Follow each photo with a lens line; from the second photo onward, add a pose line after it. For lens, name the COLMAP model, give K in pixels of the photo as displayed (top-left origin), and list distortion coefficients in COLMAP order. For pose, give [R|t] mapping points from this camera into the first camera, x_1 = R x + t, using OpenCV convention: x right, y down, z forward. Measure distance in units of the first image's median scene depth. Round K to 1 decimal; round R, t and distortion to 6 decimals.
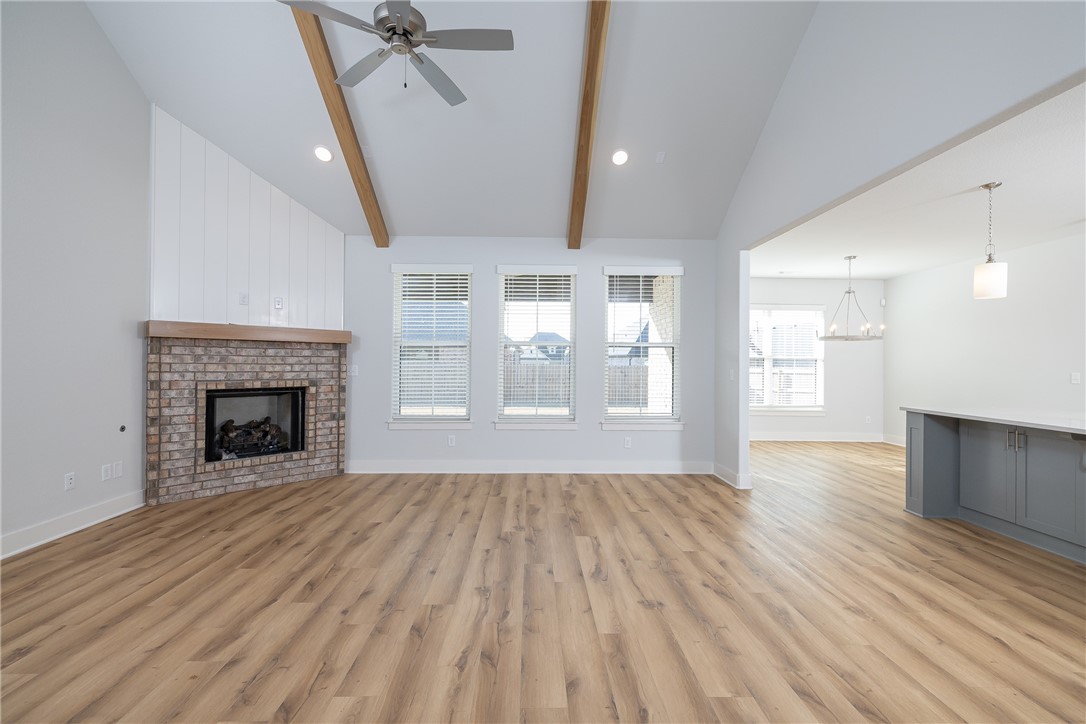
lens RADIAL K [[460.8, 0, 537.8], [0, 460.8, 356.5], [0, 0, 1]] dist [-0.000299, 0.000653]
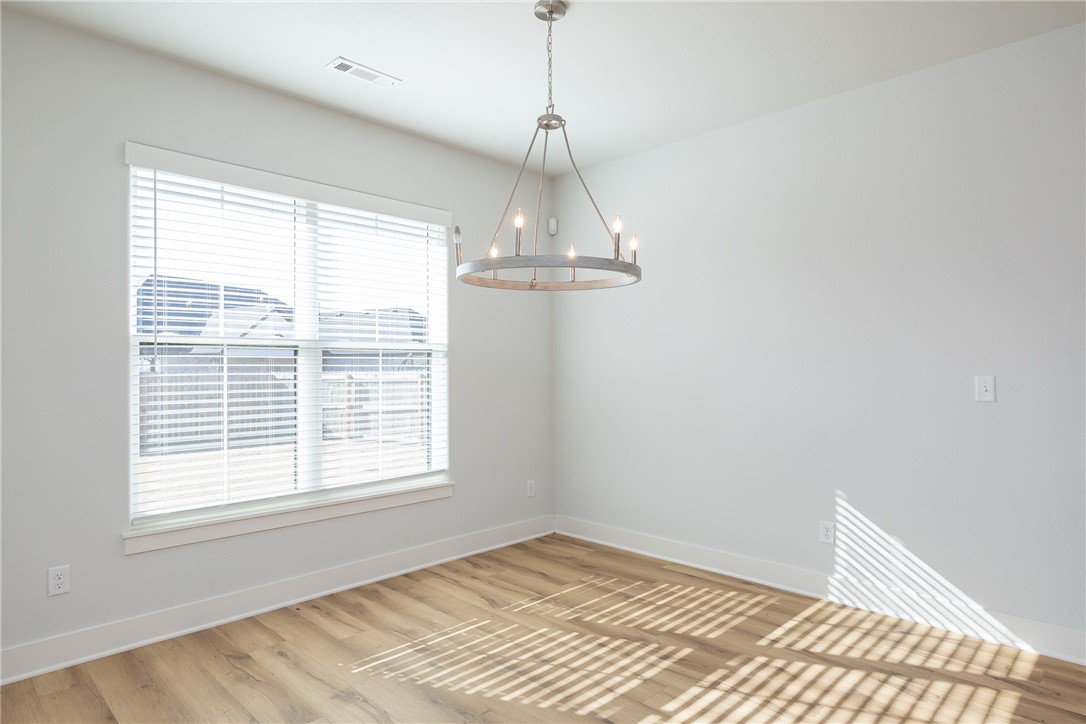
lens RADIAL K [[633.4, 0, 544.6], [0, 633.4, 365.4], [0, 0, 1]] dist [-0.022165, 0.000704]
pose [[0.711864, -0.009877, 0.702248, 0.363642], [0.001772, 0.999923, 0.012268, 0.013975], [-0.702315, -0.007489, 0.711827, 0.672264]]
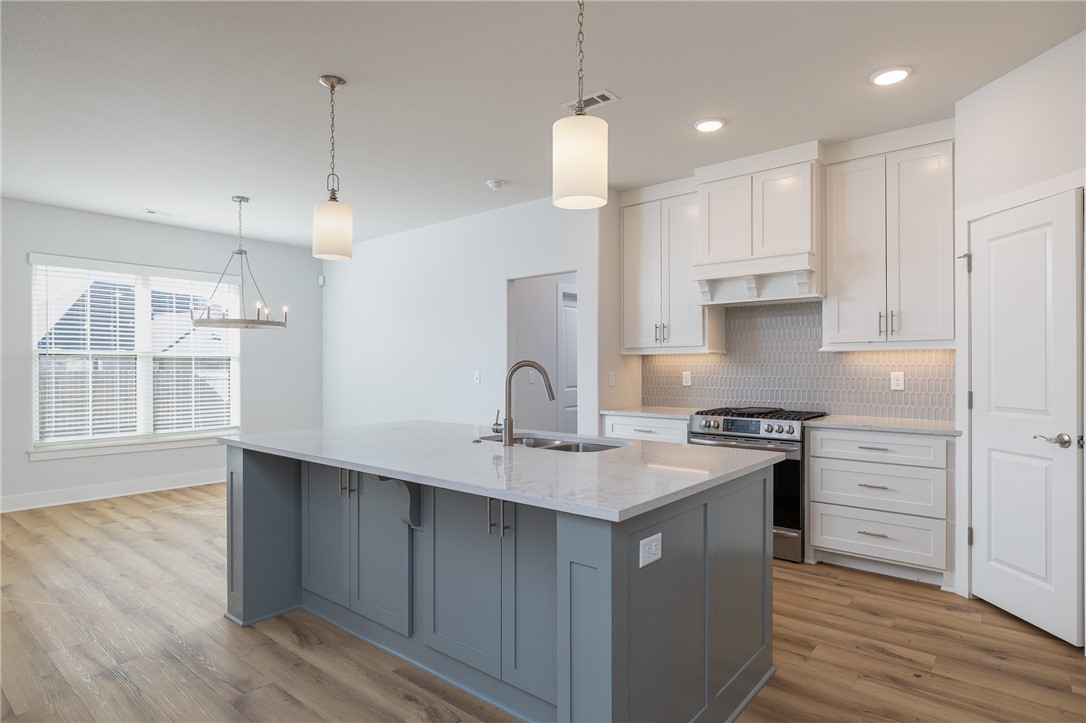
lens RADIAL K [[578.6, 0, 534.9], [0, 578.6, 364.8], [0, 0, 1]] dist [-0.004790, 0.000052]
pose [[0.653909, -0.008150, 0.756530, 0.317170], [-0.001949, 0.999921, 0.012456, 0.006406], [-0.756571, -0.009619, 0.653841, 0.149444]]
